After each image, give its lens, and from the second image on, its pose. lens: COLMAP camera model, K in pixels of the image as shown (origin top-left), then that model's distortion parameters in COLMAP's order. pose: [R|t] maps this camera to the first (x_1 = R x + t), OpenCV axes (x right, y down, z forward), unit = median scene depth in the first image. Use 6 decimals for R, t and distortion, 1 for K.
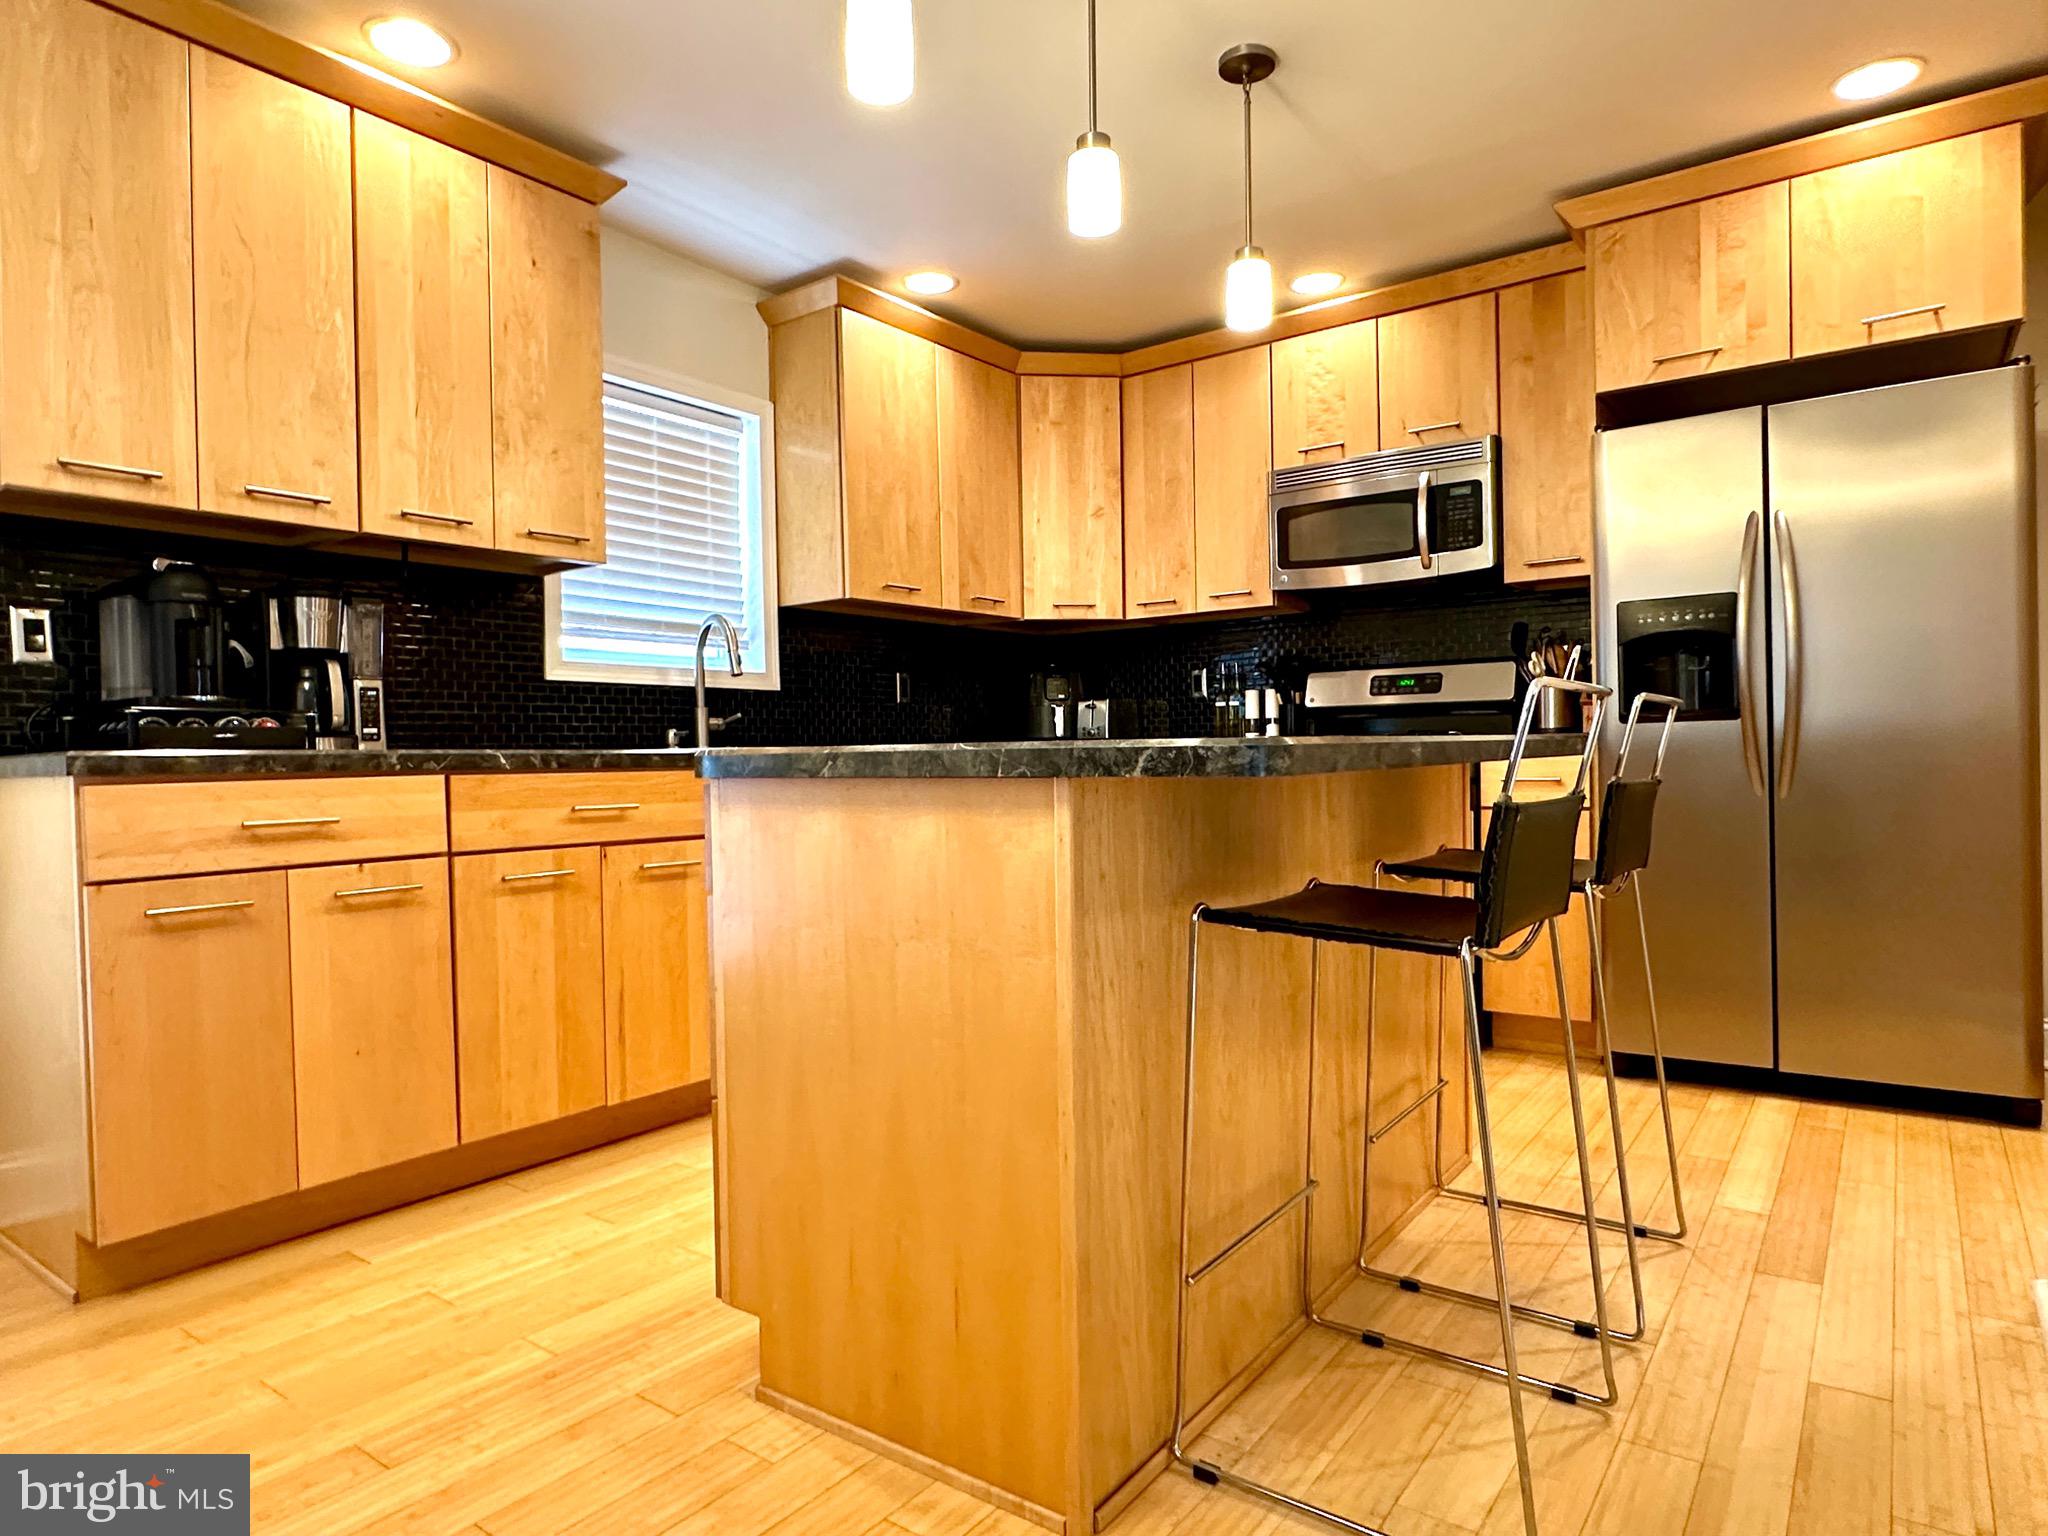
lens RADIAL K [[1202.2, 0, 1020.8], [0, 1202.2, 776.3], [0, 0, 1]] dist [-0.002779, -0.000141]
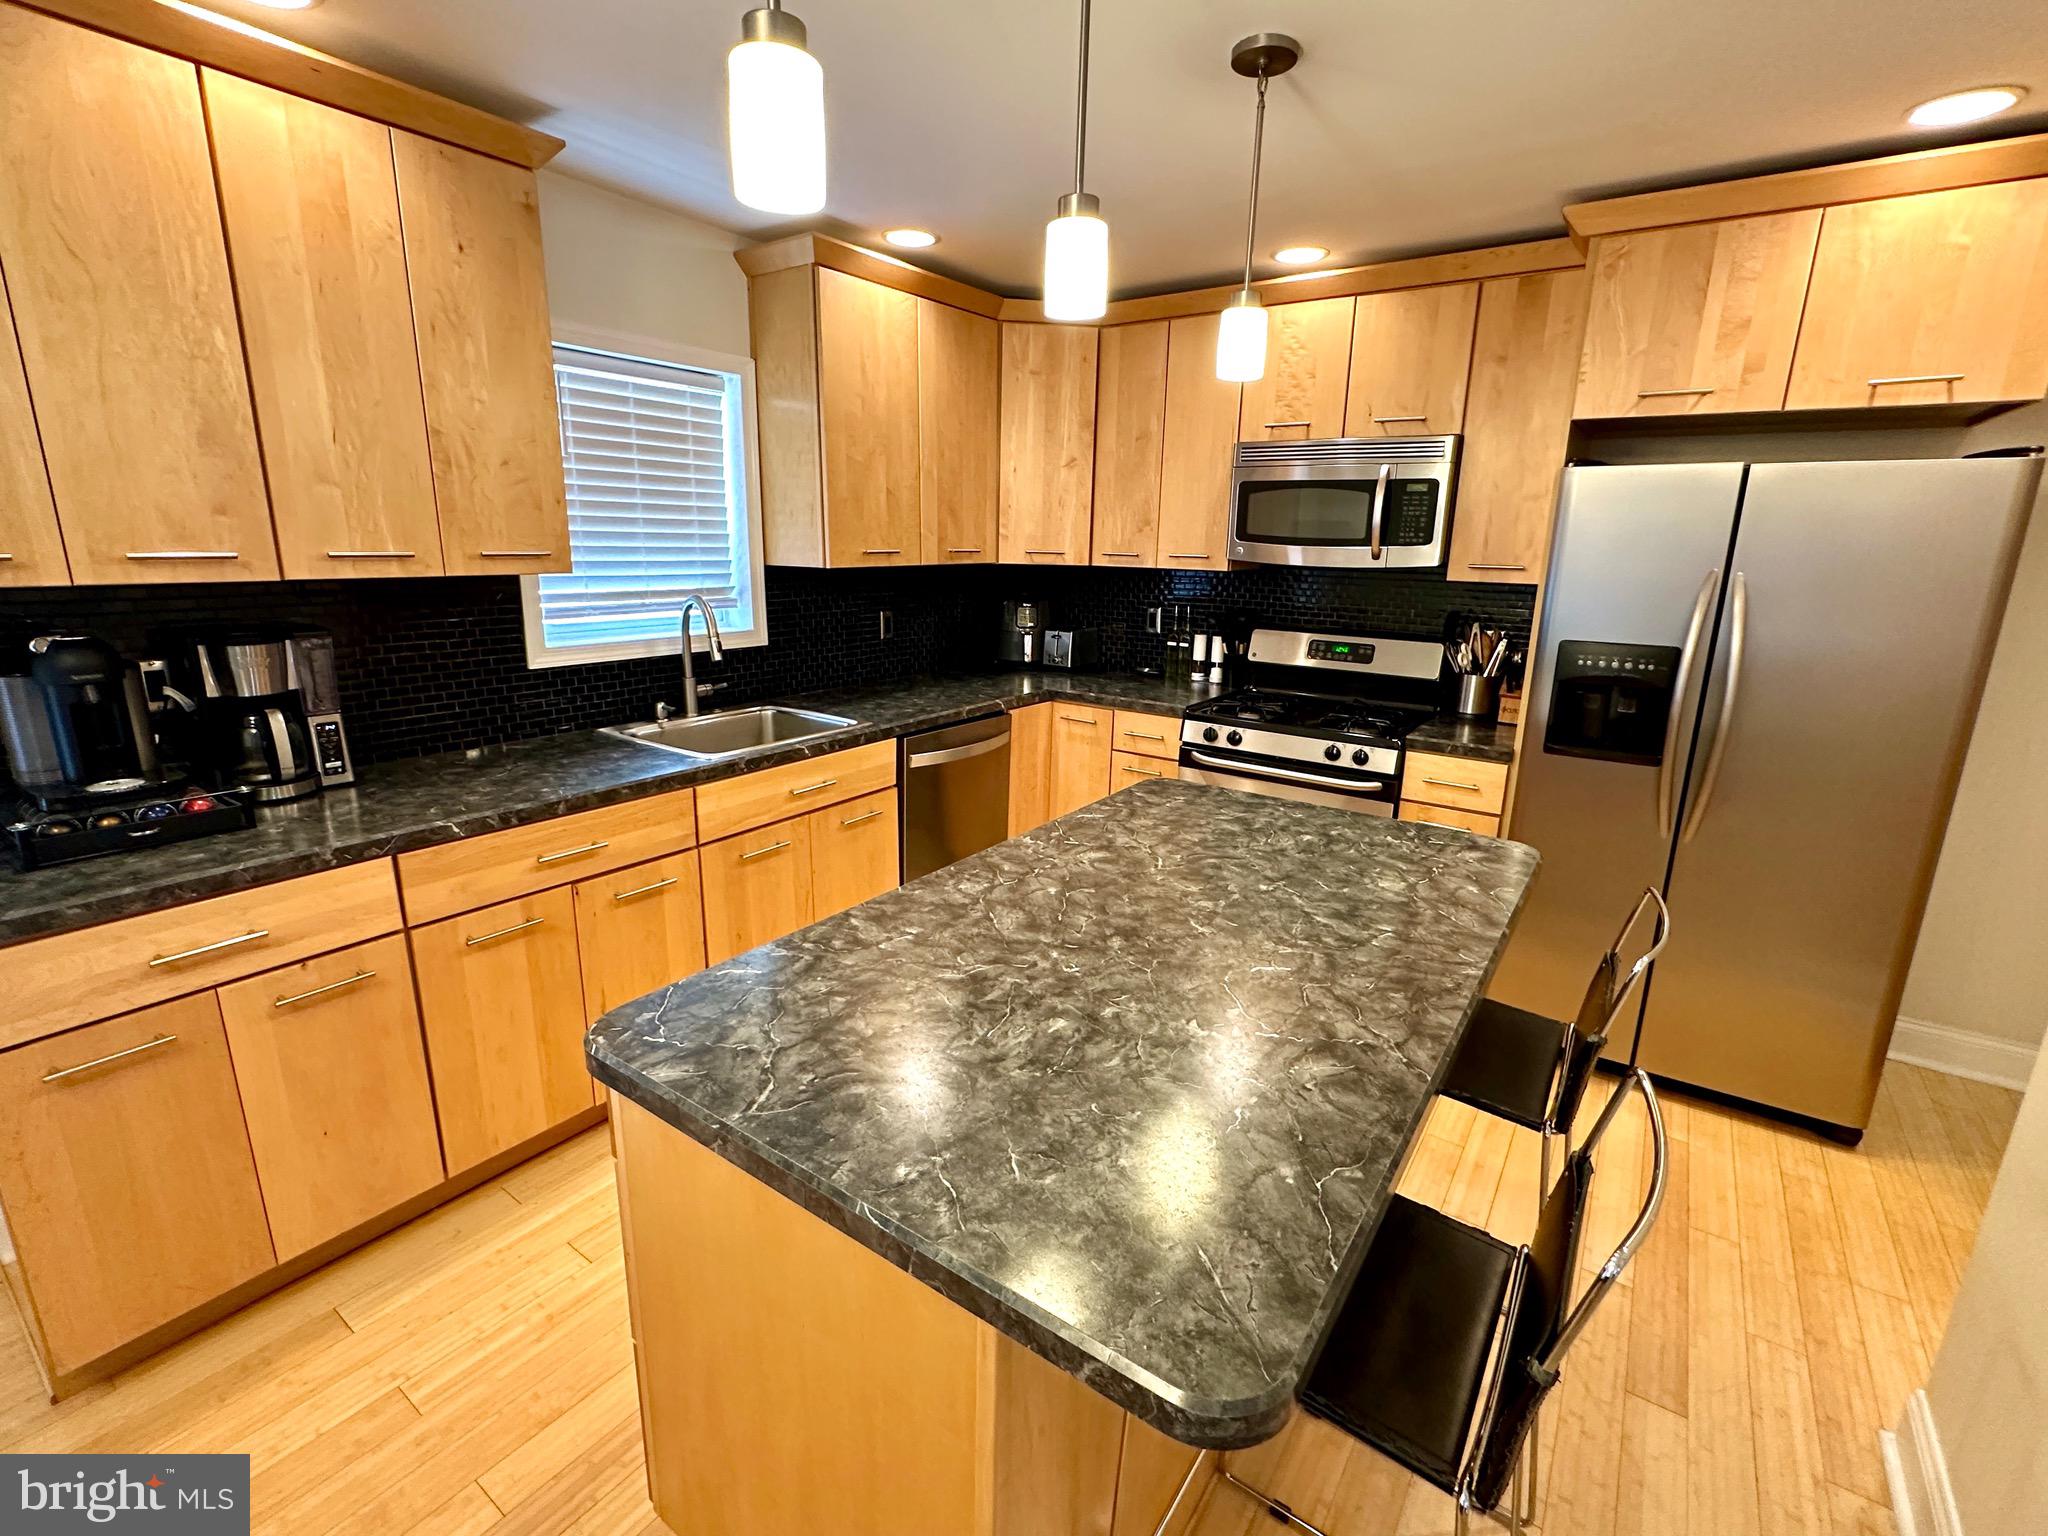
lens RADIAL K [[918.0, 0, 1024.1], [0, 918.0, 765.5], [0, 0, 1]] dist [-0.003002, -0.000024]
pose [[0.999078, 0.032948, 0.027528, 0.012255], [-0.038342, 0.973195, 0.226763, -0.192998], [-0.019319, -0.227610, 0.973561, 0.200300]]
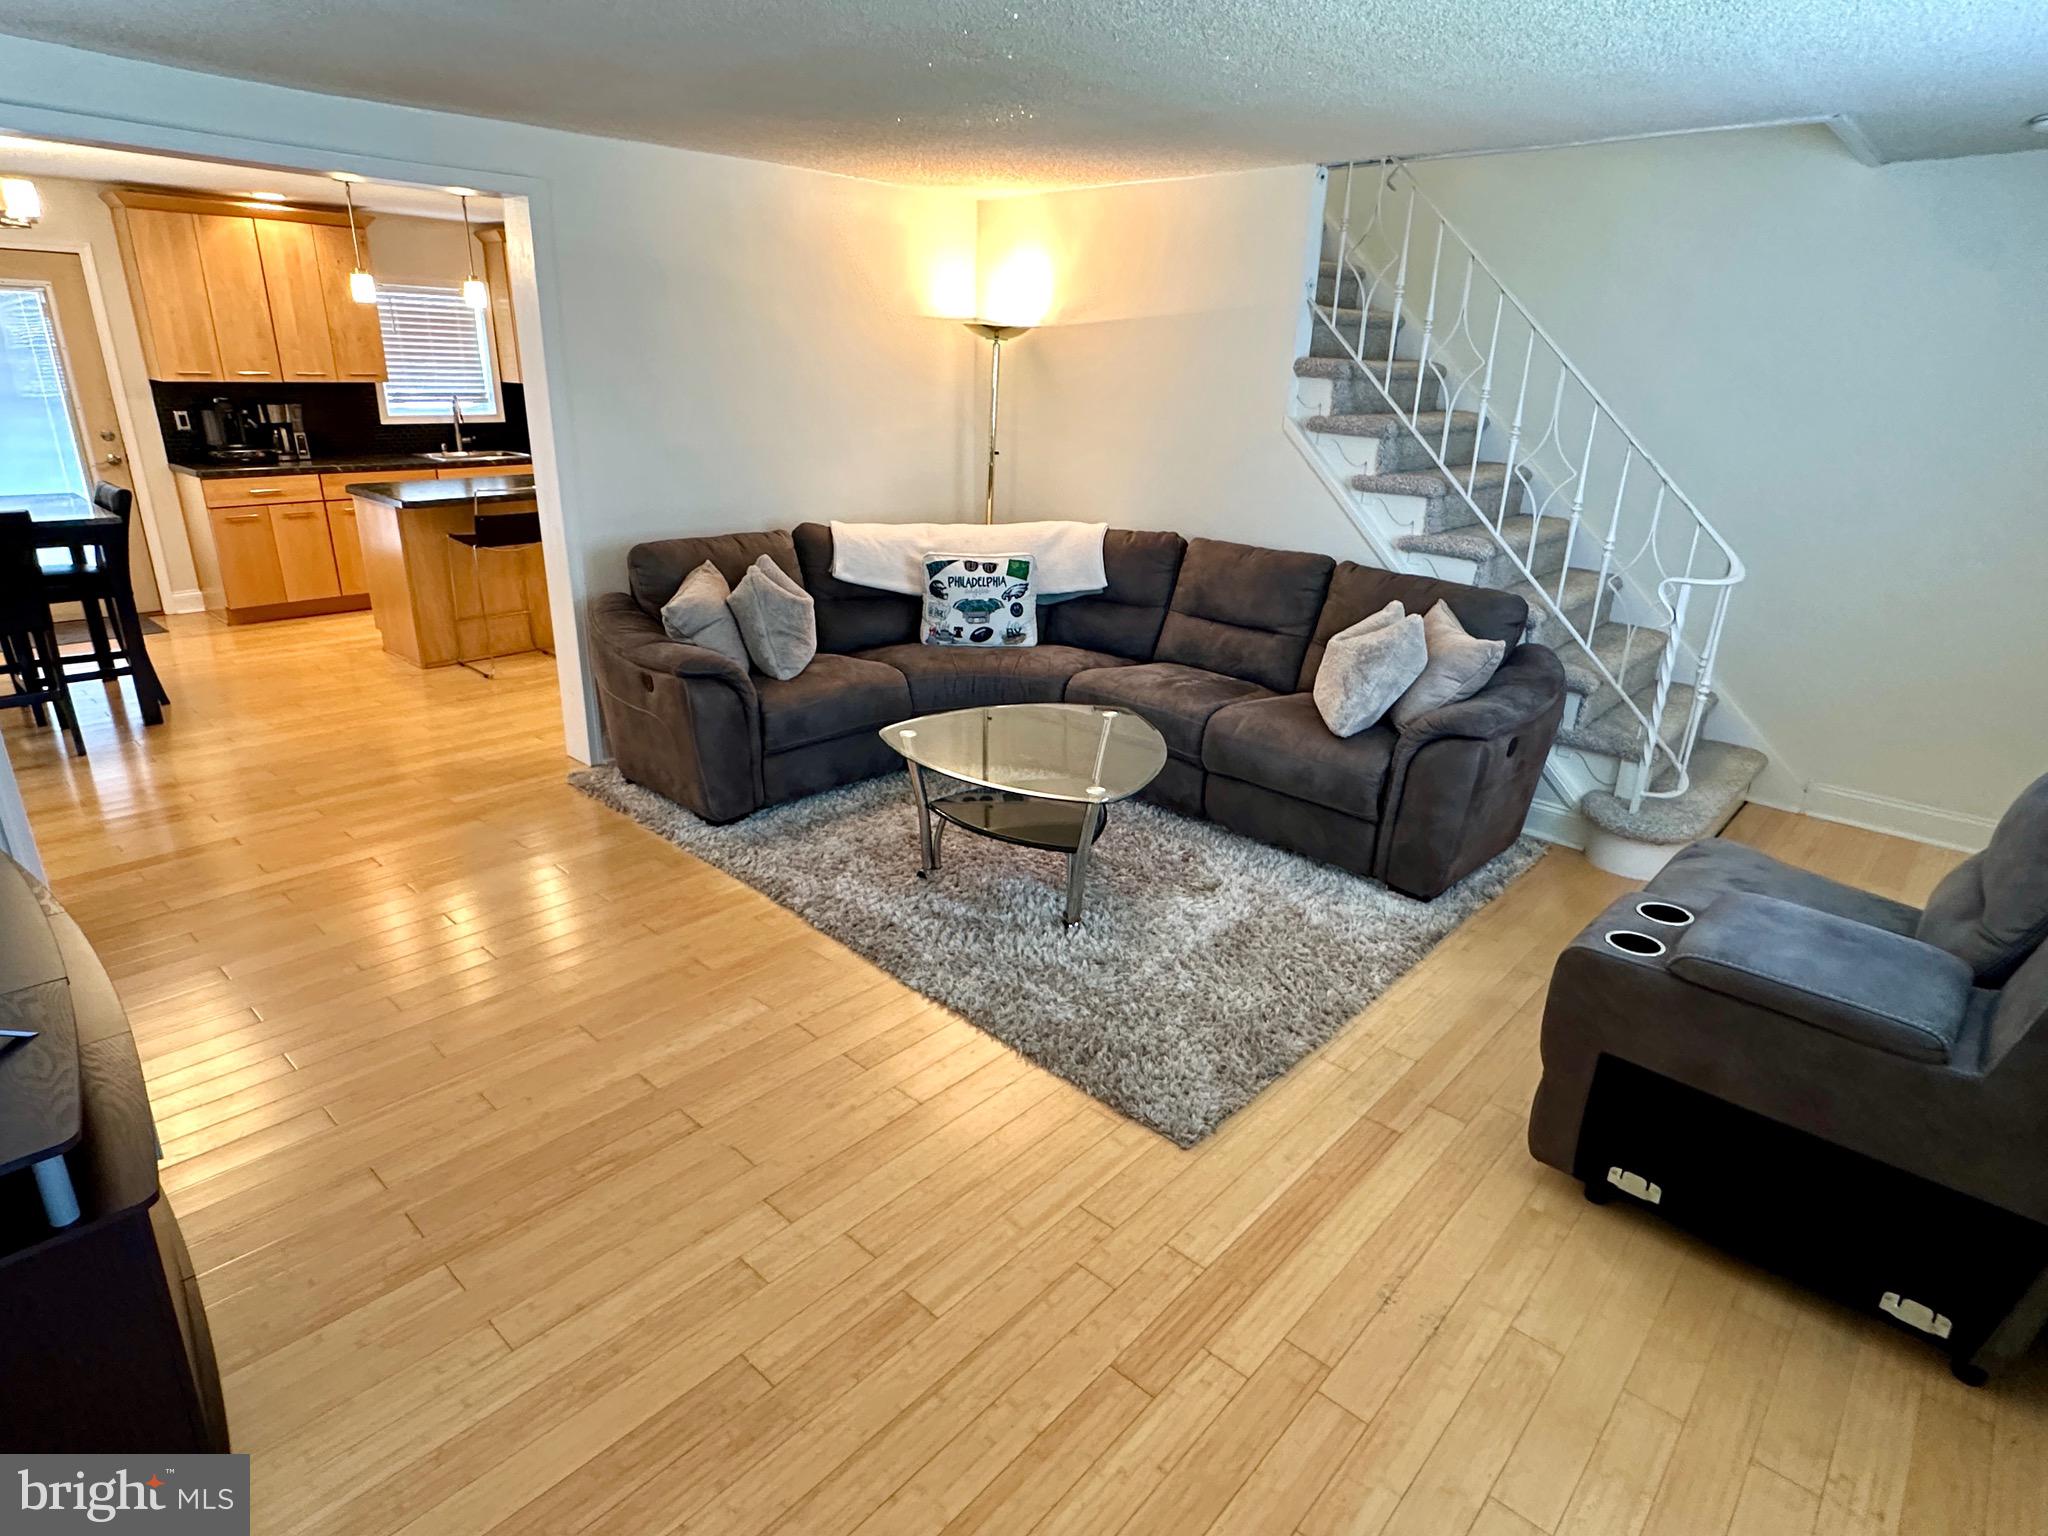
lens RADIAL K [[1111.0, 0, 1020.5], [0, 1111.0, 769.2], [0, 0, 1]] dist [-0.002029, -0.000453]
pose [[0.993500, 0.078846, -0.082107, 1.154033], [-0.047496, 0.942618, 0.330478, -0.227096], [0.103452, -0.324430, 0.940235, -1.244587]]
